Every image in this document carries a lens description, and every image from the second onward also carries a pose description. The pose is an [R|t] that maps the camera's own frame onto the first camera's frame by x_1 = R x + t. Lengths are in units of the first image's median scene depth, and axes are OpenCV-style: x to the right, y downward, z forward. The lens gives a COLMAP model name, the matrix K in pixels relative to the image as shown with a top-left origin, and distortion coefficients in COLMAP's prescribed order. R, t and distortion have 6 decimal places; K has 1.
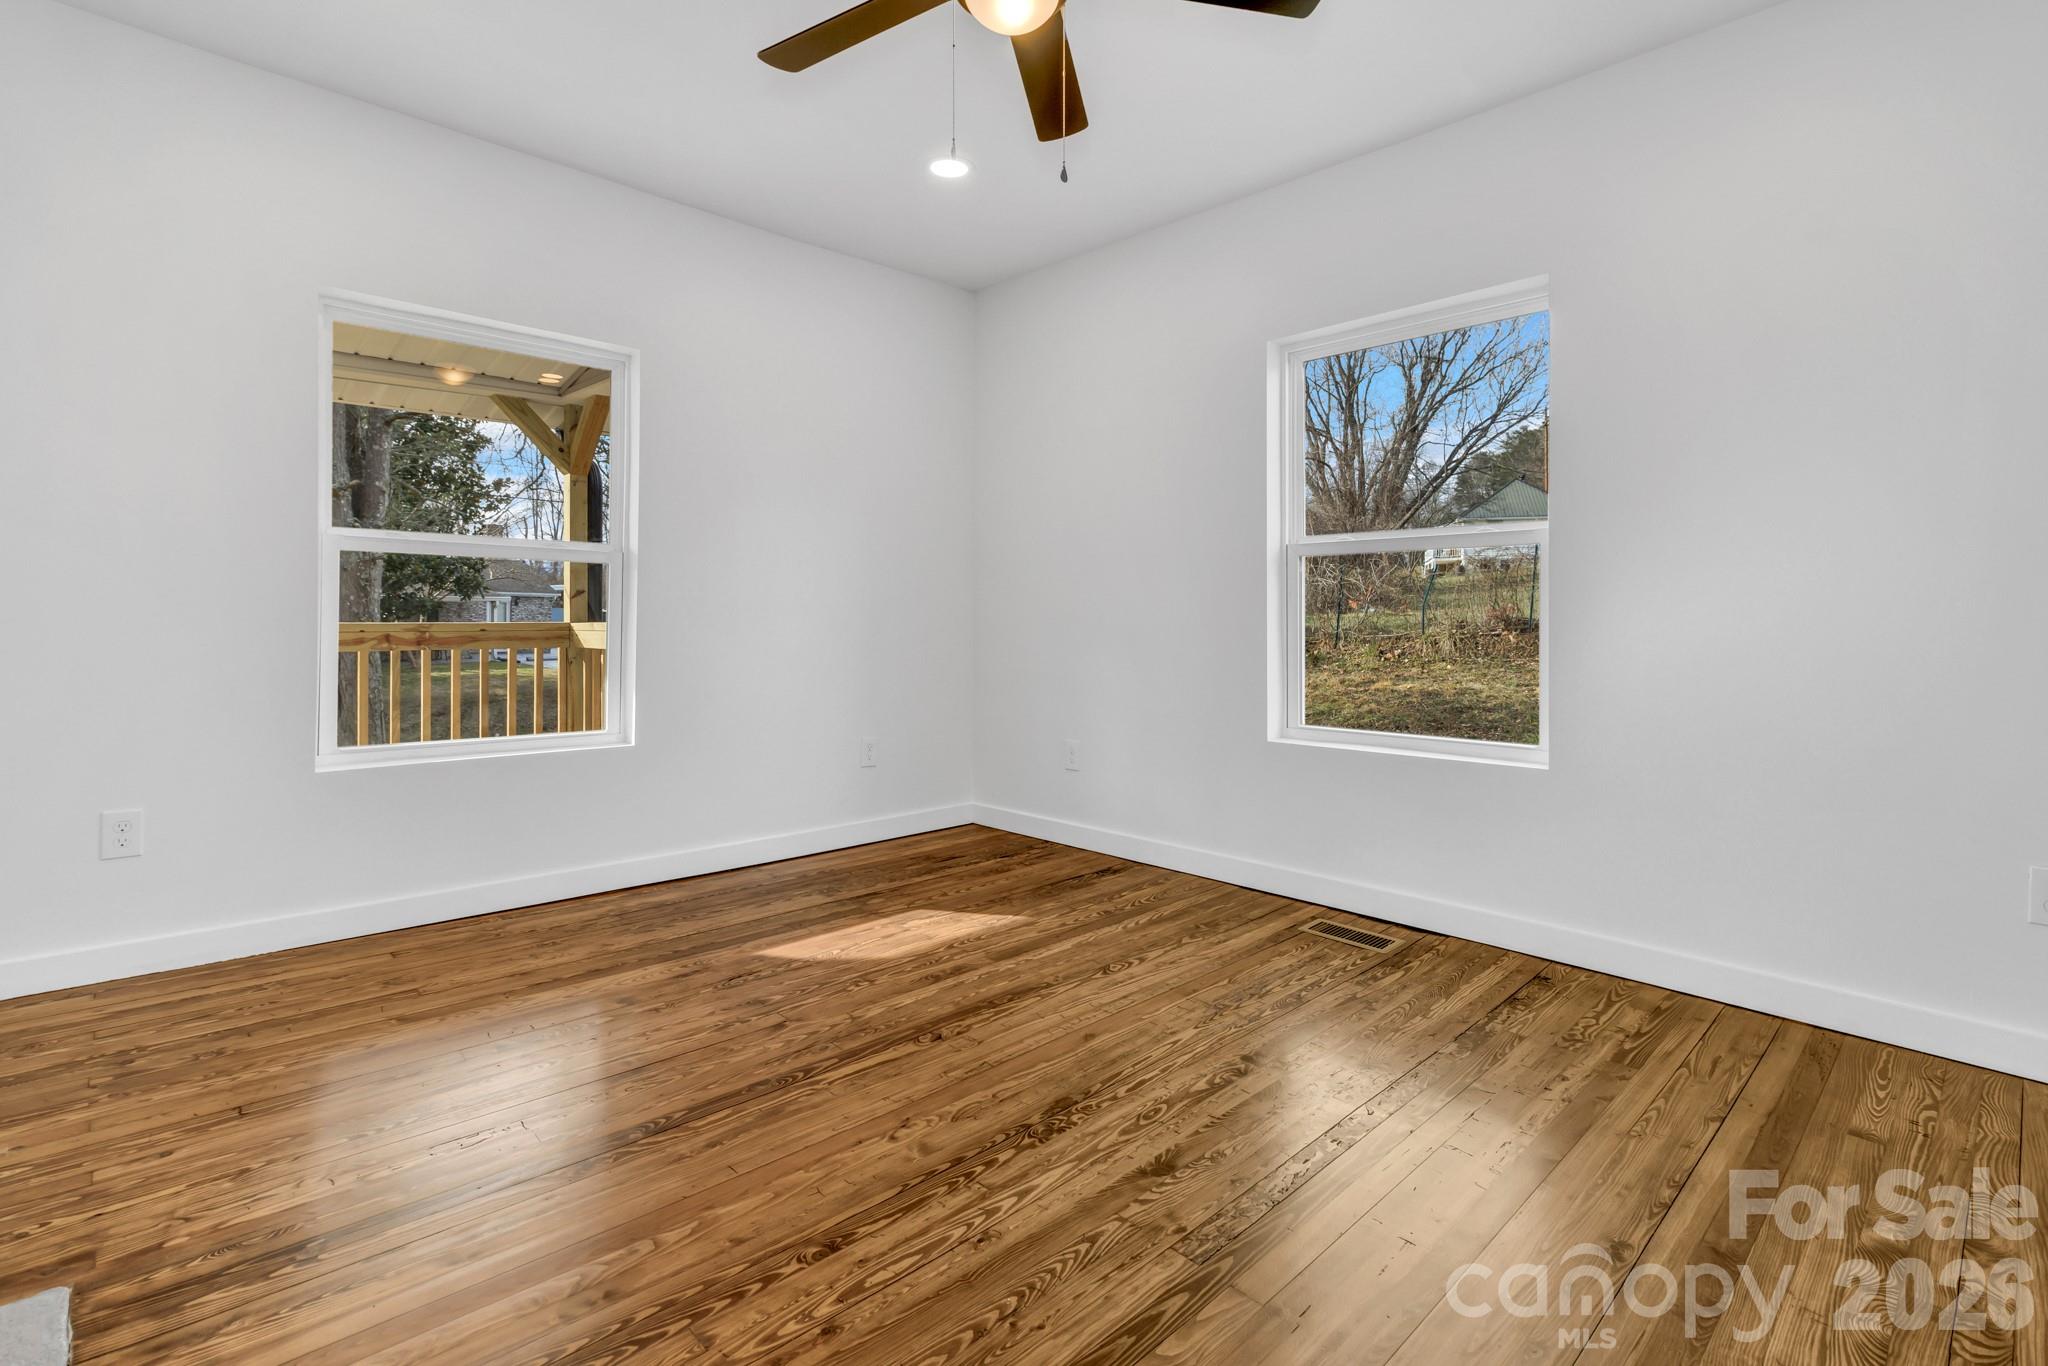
lens RADIAL K [[966.8, 0, 1028.1], [0, 966.8, 615.3], [0, 0, 1]] dist [0.000558, -0.000100]
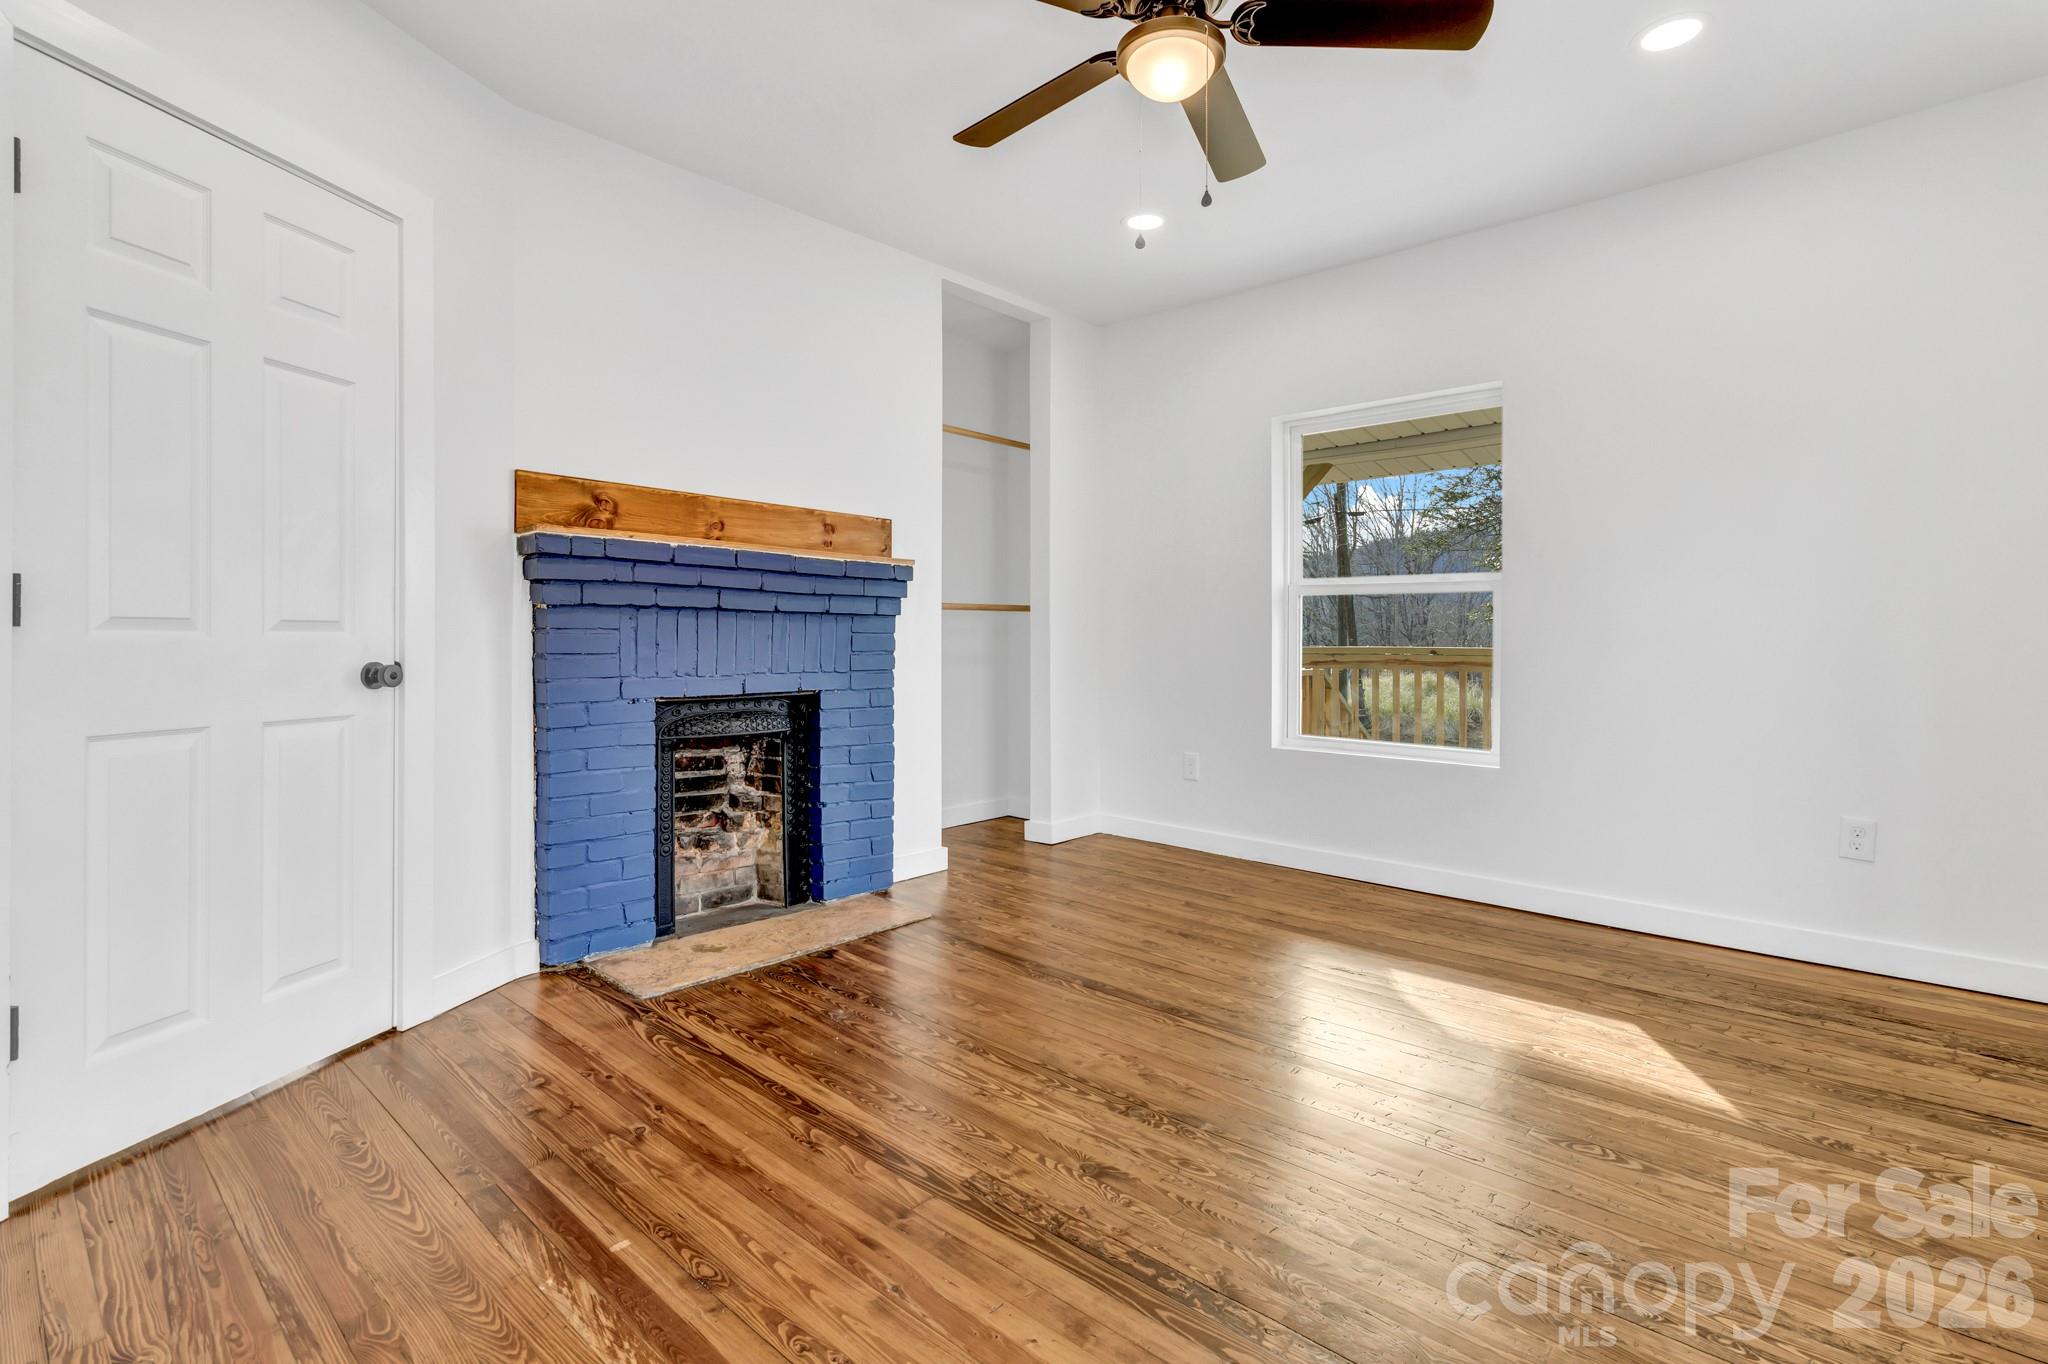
lens RADIAL K [[969.3, 0, 1017.3], [0, 969.3, 652.6], [0, 0, 1]] dist [-0.013713, 0.000186]
pose [[0.054640, 0.007318, -0.998479, 1.011669], [0.000611, 0.999973, 0.007362, 0.007034], [0.998506, -0.001012, 0.054634, 0.746672]]
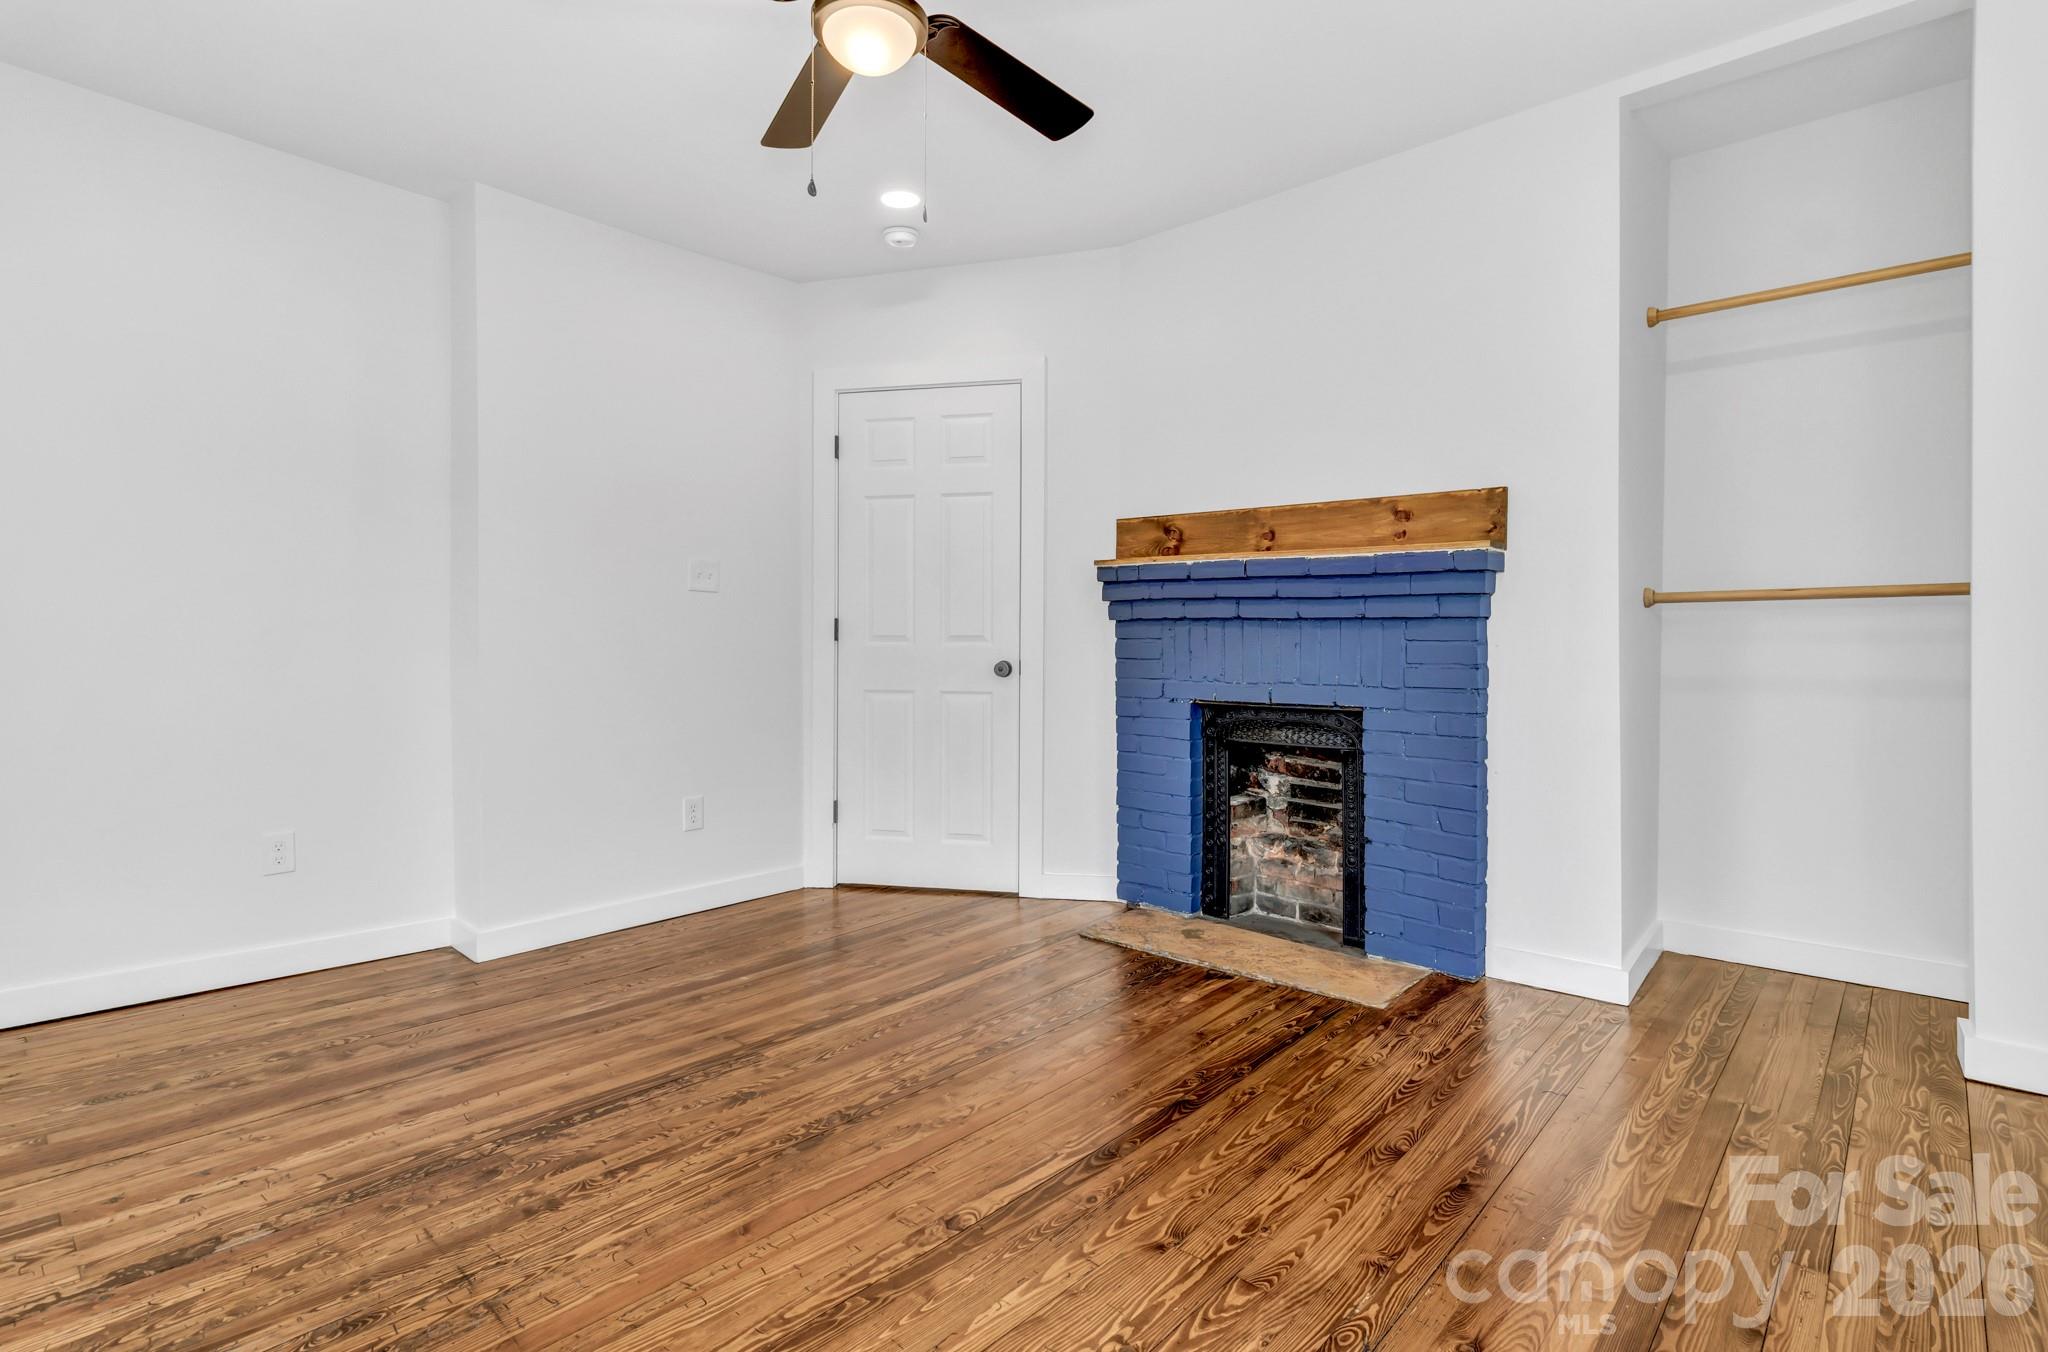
lens RADIAL K [[982.0, 0, 1028.1], [0, 982.0, 656.5], [0, 0, 1]] dist [0.000154, 0.000201]
pose [[-0.996839, -0.008052, -0.079039, -0.101435], [-0.009074, 0.999880, 0.012577, -0.006393], [0.078929, 0.013254, -0.996792, 1.966734]]
